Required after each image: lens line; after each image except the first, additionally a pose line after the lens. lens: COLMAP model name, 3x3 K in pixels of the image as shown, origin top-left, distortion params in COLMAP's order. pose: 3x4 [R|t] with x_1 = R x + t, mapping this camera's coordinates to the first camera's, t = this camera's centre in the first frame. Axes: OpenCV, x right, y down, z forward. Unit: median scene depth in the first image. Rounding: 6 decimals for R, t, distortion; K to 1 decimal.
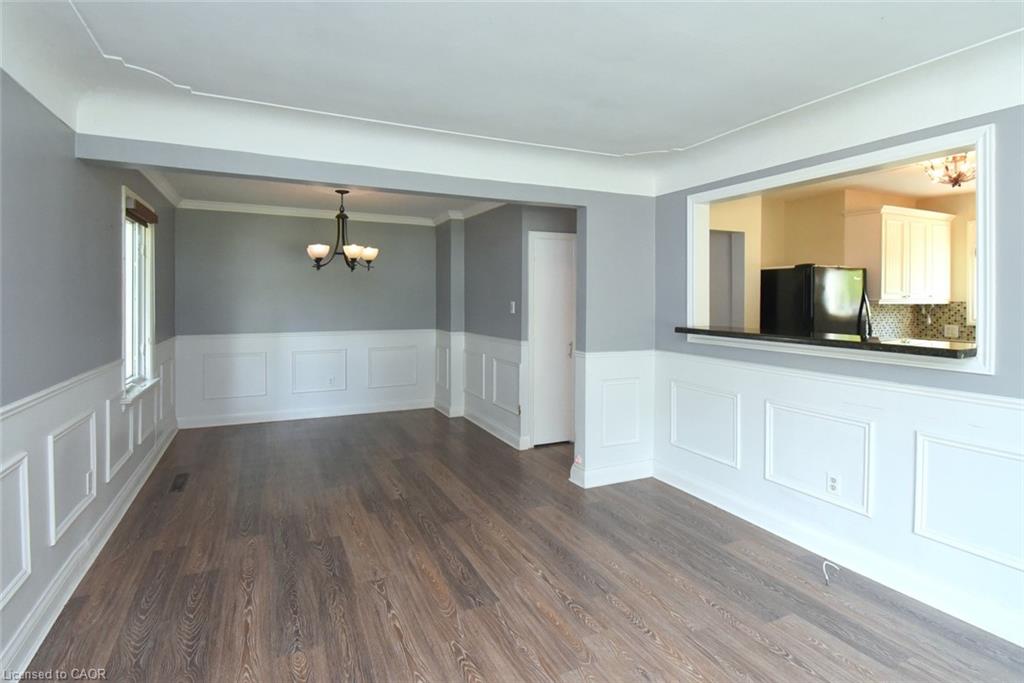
lens RADIAL K [[509.4, 0, 497.3], [0, 509.4, 300.0], [0, 0, 1]] dist [0.024033, -0.028147]
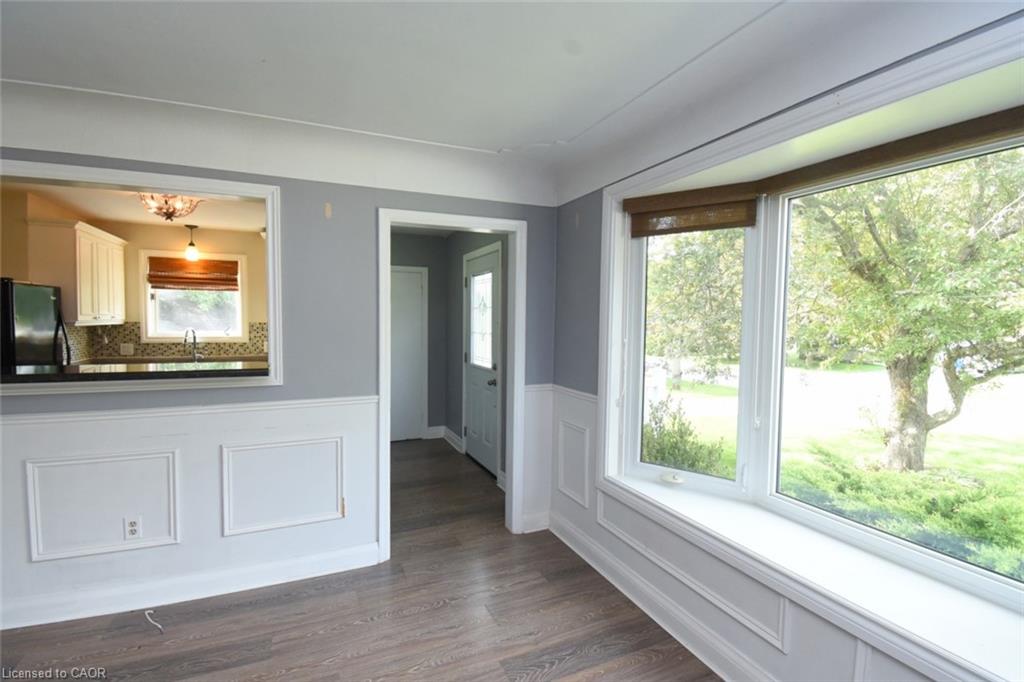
lens RADIAL K [[463.3, 0, 507.6], [0, 463.3, 340.0], [0, 0, 1]] dist [0.018750, -0.026359]
pose [[0.015674, -0.050178, 0.998617, -0.106834], [-0.005914, 0.998718, 0.050276, -0.017133], [-0.999860, -0.006693, 0.015357, 0.238453]]
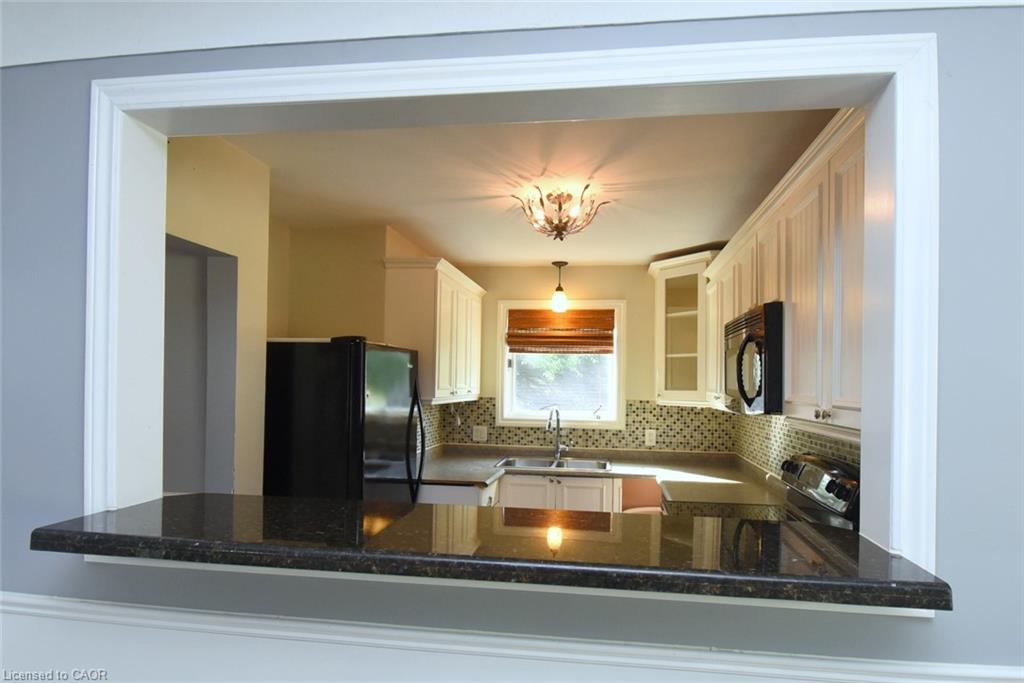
lens RADIAL K [[566.2, 0, 542.9], [0, 566.2, 375.1], [0, 0, 1]] dist [0.002770, 0.000294]
pose [[0.521991, 0.016872, 0.852784, 0.233153], [-0.009443, 0.999857, -0.014003, -0.027737], [-0.852899, -0.000743, 0.522076, 0.599825]]
